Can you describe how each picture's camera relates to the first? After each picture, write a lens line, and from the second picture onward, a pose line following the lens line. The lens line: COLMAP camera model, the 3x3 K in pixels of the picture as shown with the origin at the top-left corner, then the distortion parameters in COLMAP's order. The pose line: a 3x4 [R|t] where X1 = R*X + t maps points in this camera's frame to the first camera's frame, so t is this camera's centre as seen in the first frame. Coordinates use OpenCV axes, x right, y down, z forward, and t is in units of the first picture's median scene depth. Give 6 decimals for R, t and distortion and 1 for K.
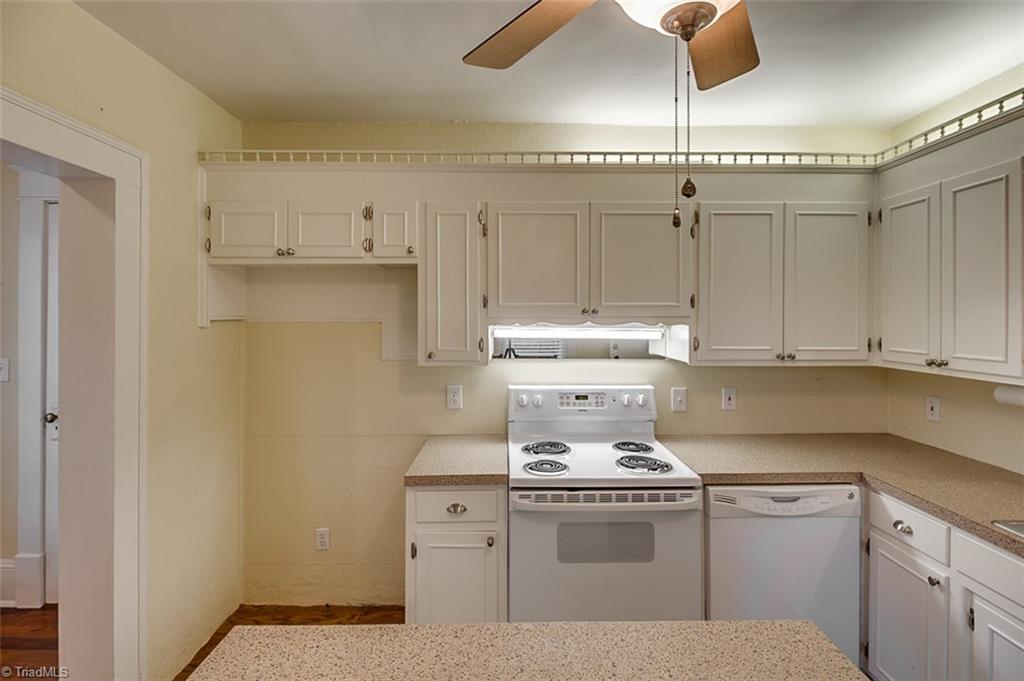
lens RADIAL K [[429.5, 0, 499.1], [0, 429.5, 323.9], [0, 0, 1]] dist [0.030822, -0.021365]
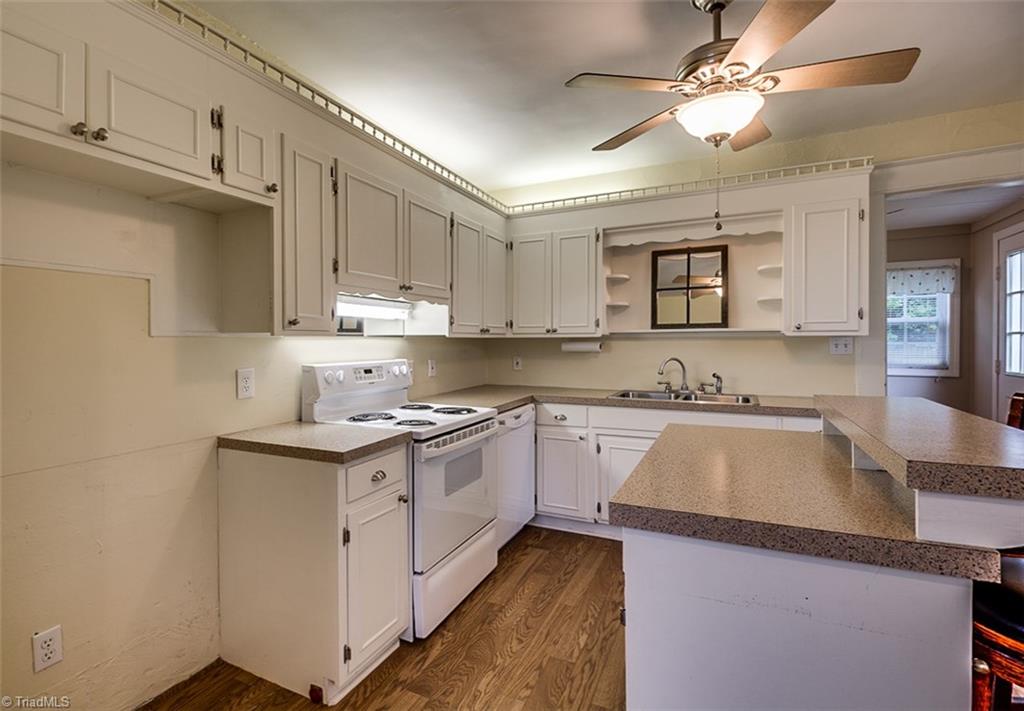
lens RADIAL K [[532.3, 0, 414.9], [0, 532.3, 342.7], [0, 0, 1]] dist [0.023485, -0.015069]
pose [[0.492795, 0.007906, 0.870109, -0.957288], [-0.005400, 0.999967, -0.006028, 0.120649], [-0.870129, -0.001728, 0.492822, 0.300806]]
